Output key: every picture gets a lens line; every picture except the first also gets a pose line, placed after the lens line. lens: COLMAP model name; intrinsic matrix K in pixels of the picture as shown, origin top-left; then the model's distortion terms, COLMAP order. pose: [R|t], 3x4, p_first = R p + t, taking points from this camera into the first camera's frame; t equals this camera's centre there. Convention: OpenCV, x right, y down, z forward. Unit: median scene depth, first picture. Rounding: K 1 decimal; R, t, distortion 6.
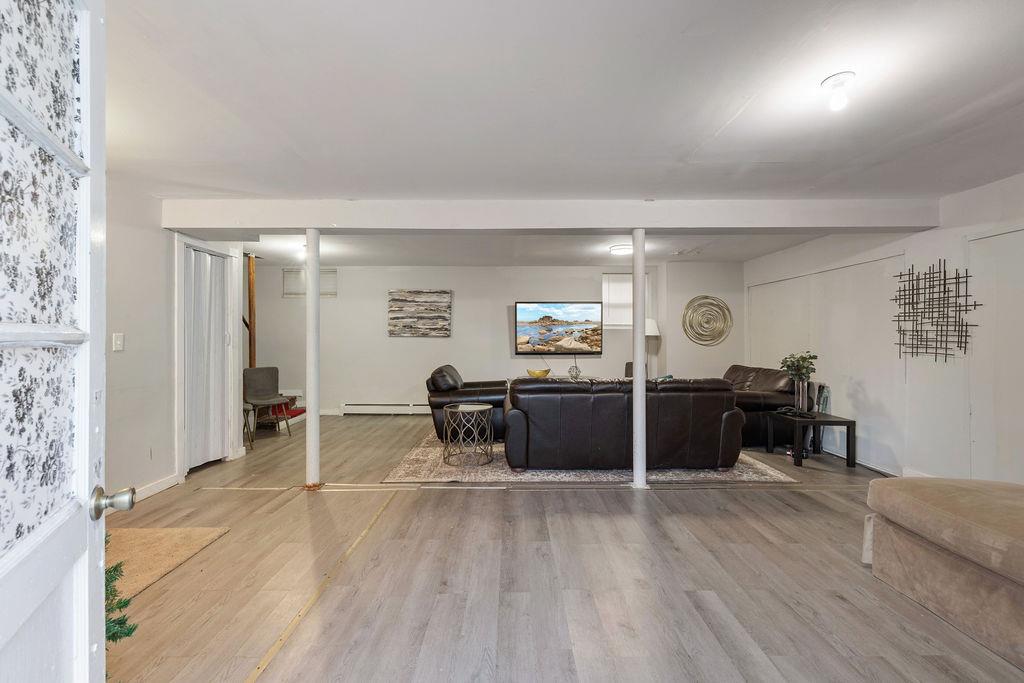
lens RADIAL K [[431.5, 0, 514.0], [0, 431.5, 337.2], [0, 0, 1]] dist [0.001819, -0.000728]
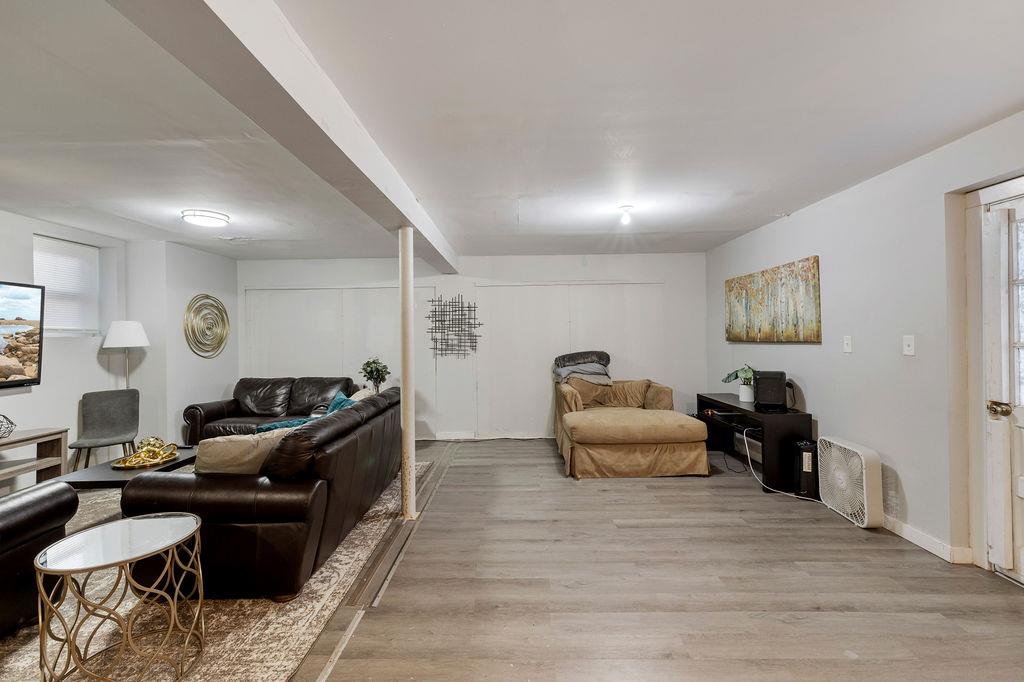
lens RADIAL K [[431.5, 0, 514.3], [0, 431.5, 336.0], [0, 0, 1]] dist [0.001819, -0.000728]
pose [[0.013655, 0.003516, 0.999901, -0.571945], [0.012417, 0.999916, -0.003686, -0.017839], [-0.999830, 0.012466, 0.013610, 0.742877]]
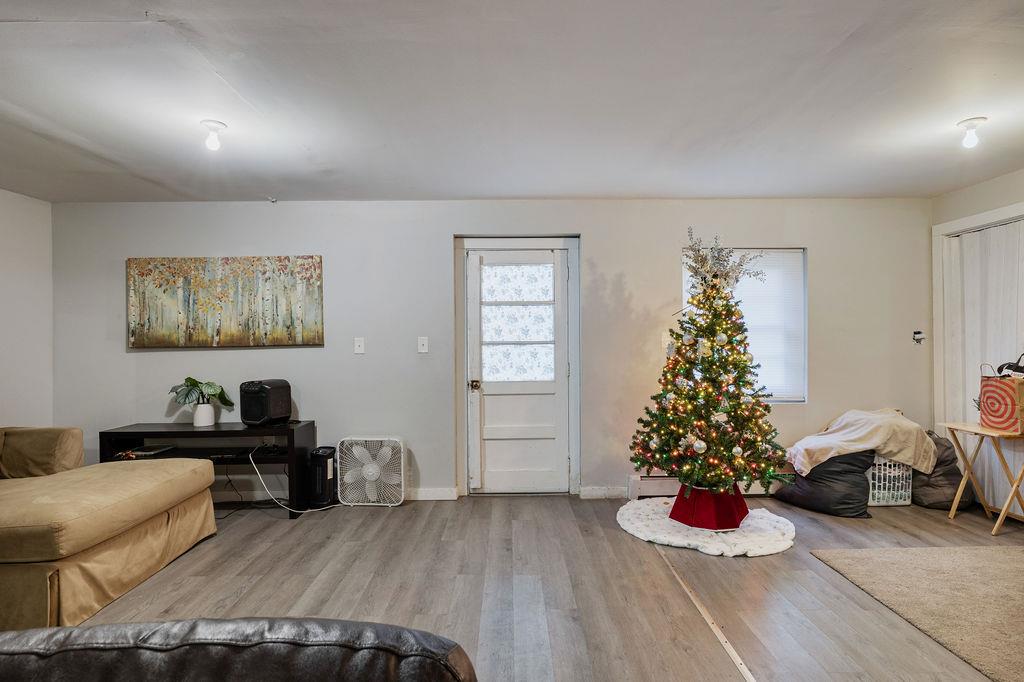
lens RADIAL K [[534.1, 0, 513.4], [0, 534.1, 341.3], [0, 0, 1]] dist [-0.006263, -0.001038]
pose [[-0.999911, 0.013272, 0.001335, -0.024938], [0.013275, 0.999908, 0.002730, -0.004307], [-0.001298, 0.002747, -0.999995, 1.228125]]
